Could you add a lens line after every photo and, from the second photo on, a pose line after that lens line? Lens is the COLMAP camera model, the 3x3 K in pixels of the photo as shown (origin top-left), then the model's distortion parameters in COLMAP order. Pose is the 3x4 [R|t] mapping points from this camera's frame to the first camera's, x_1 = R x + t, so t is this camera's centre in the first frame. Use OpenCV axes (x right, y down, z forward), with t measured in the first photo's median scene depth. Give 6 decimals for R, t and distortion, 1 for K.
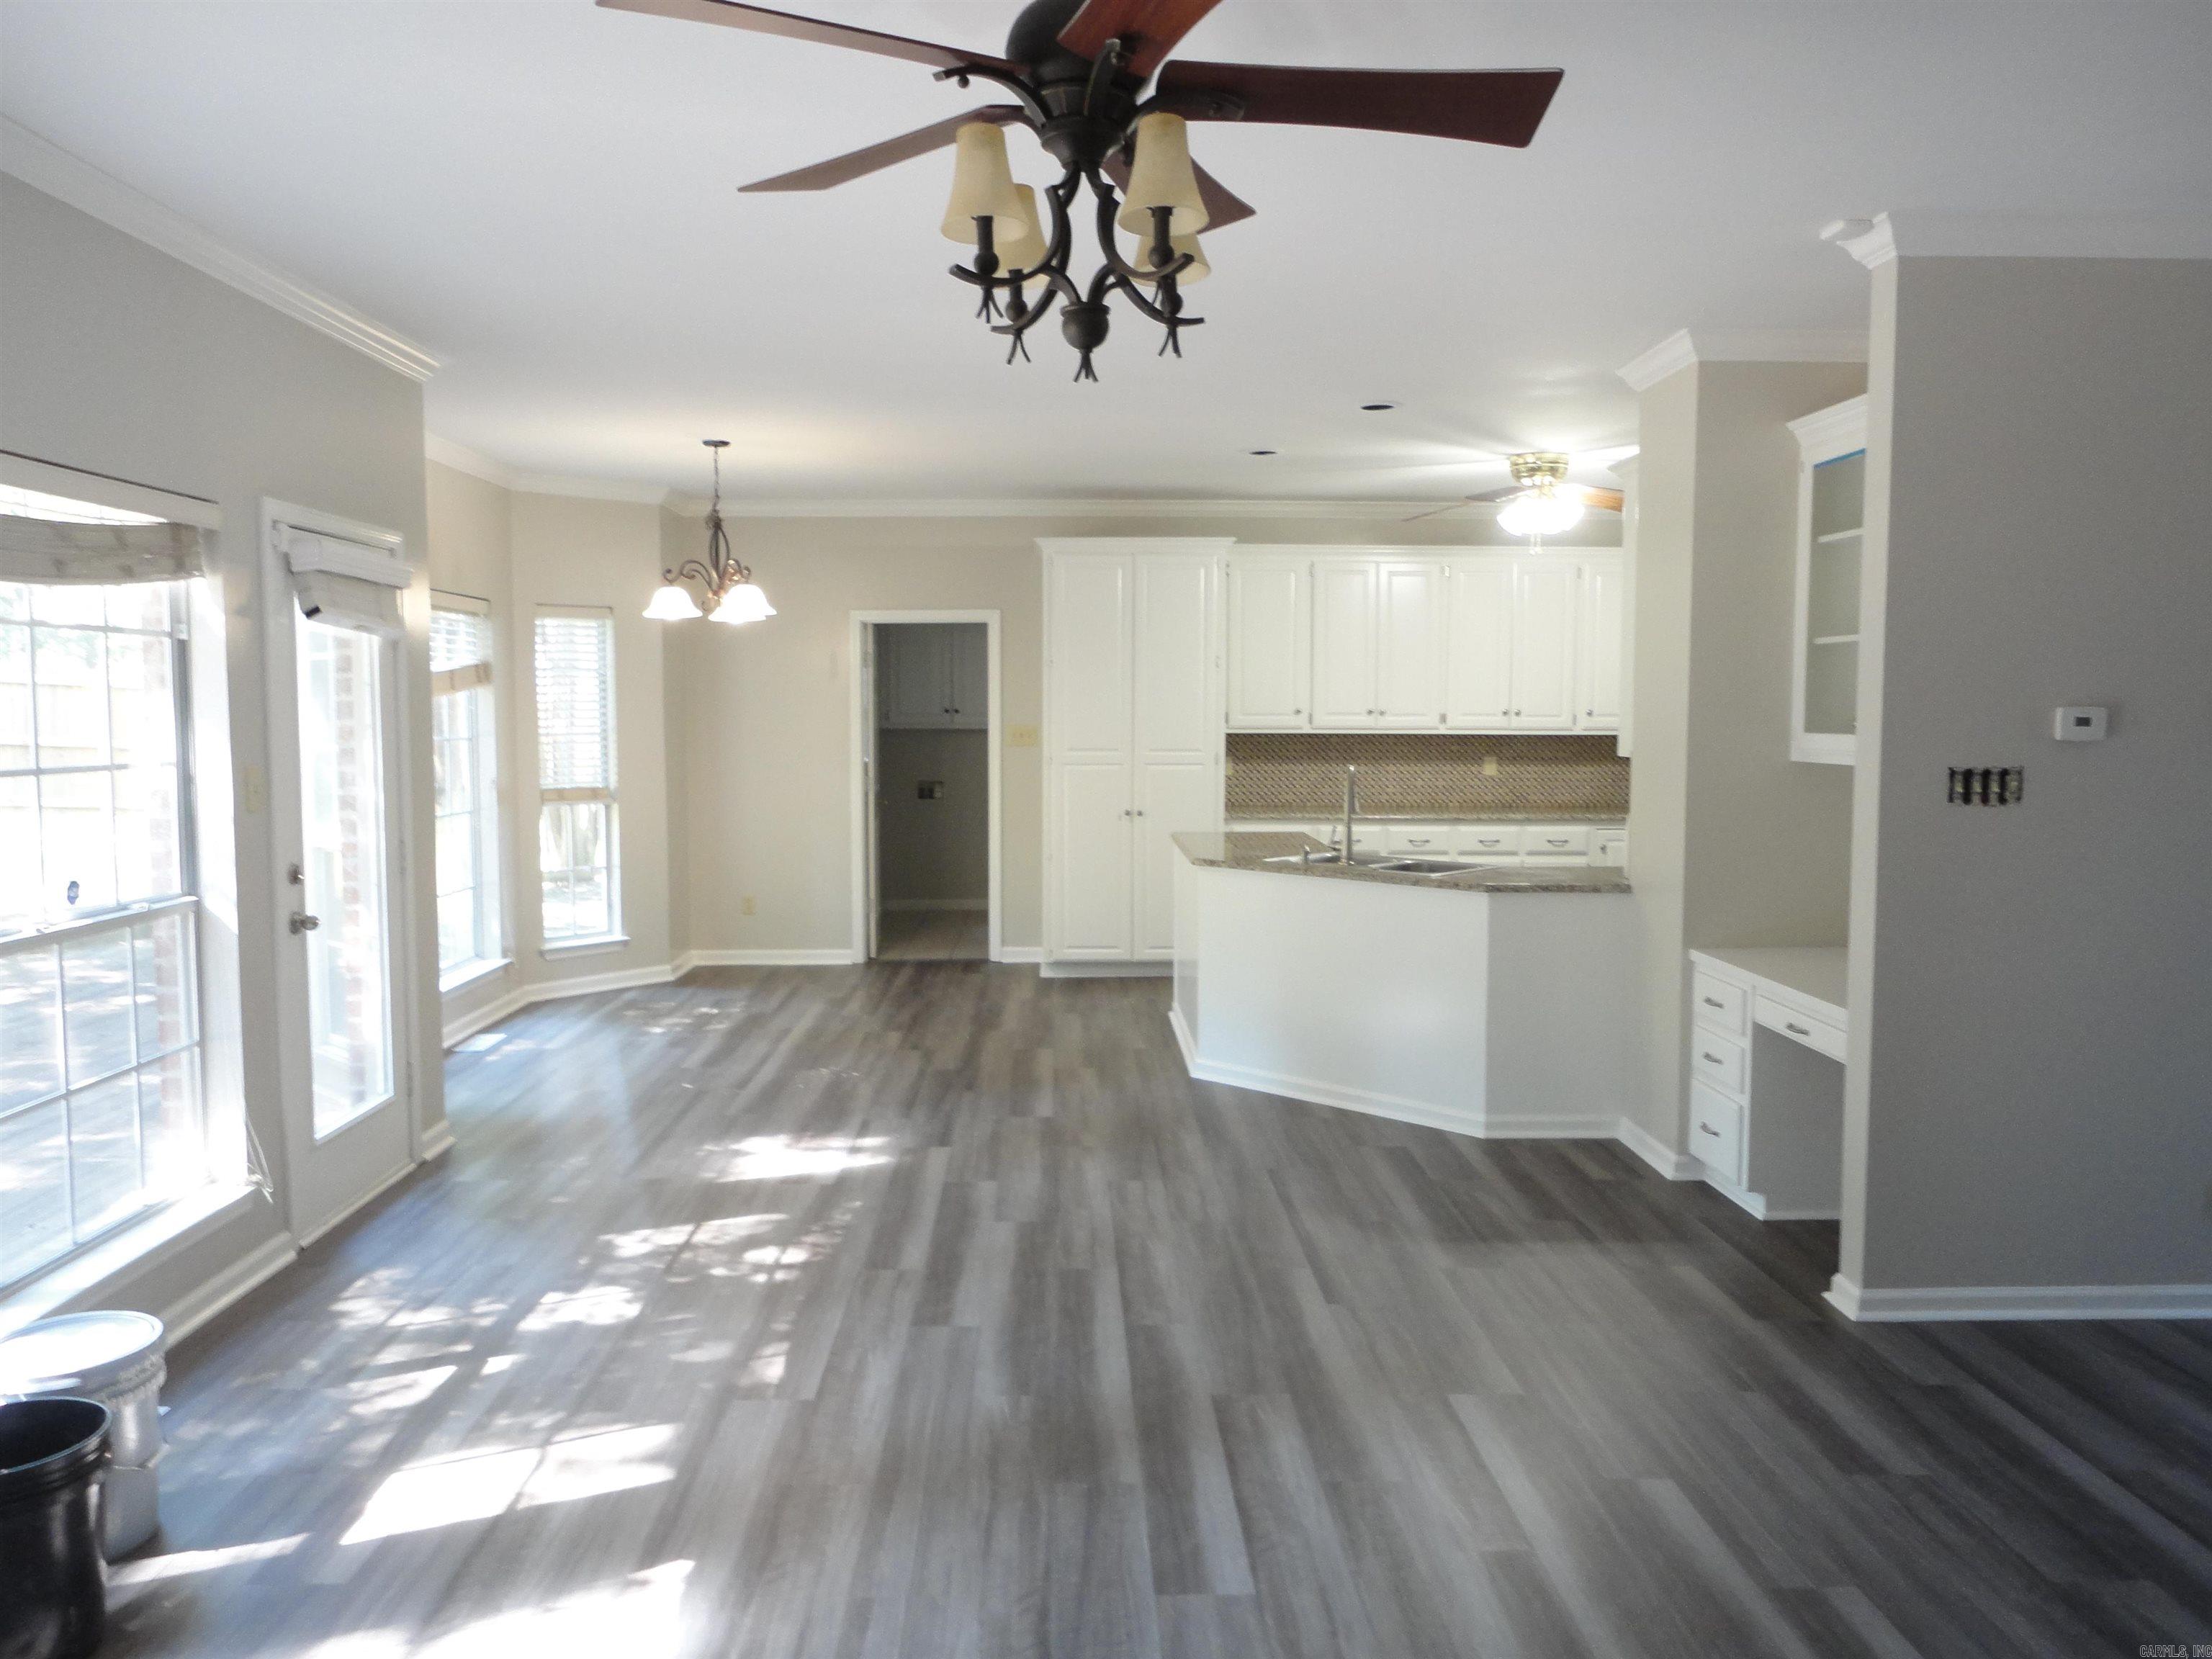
lens RADIAL K [[1661.6, 0, 1107.0], [0, 1661.6, 830.5], [0, 0, 1]] dist [0.001766, -0.000007]
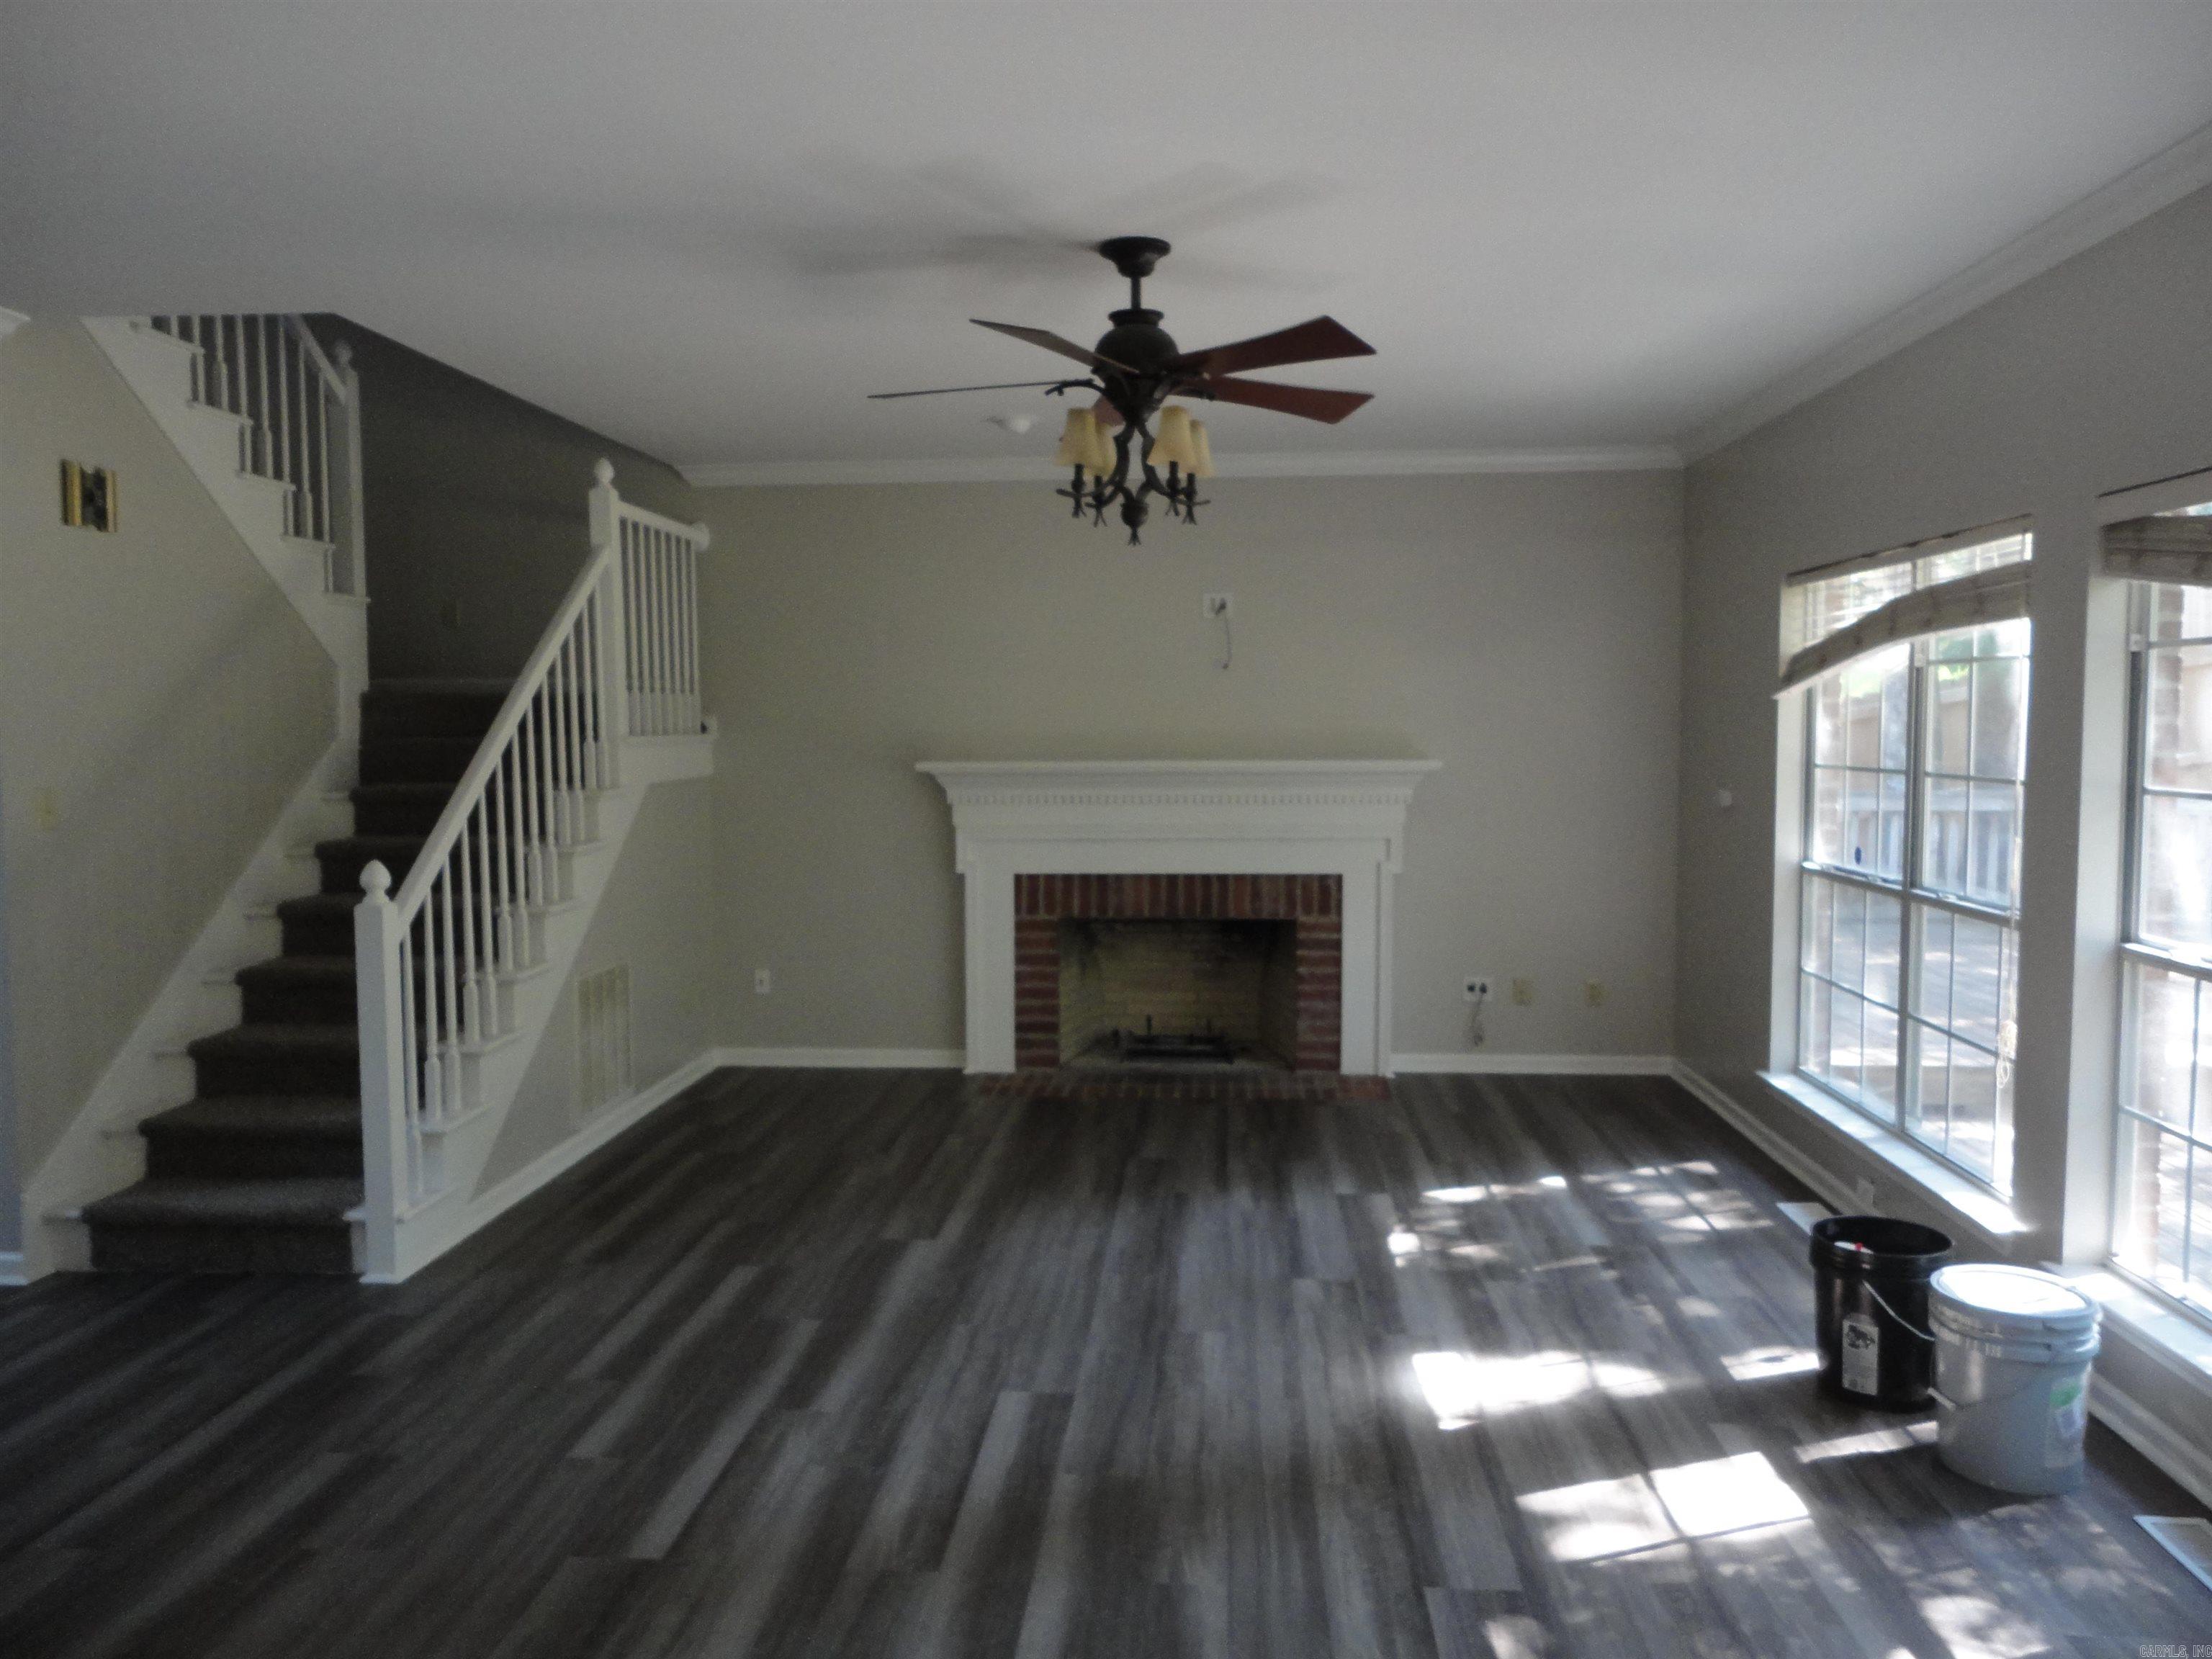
lens RADIAL K [[1661.6, 0, 1105.6], [0, 1661.6, 831.6], [0, 0, 1]] dist [0.001766, -0.000007]
pose [[-0.994431, -0.002860, 0.105348, -0.115448], [0.012350, 0.989583, 0.143434, -0.154495], [-0.104661, 0.143937, -0.984037, 1.909855]]
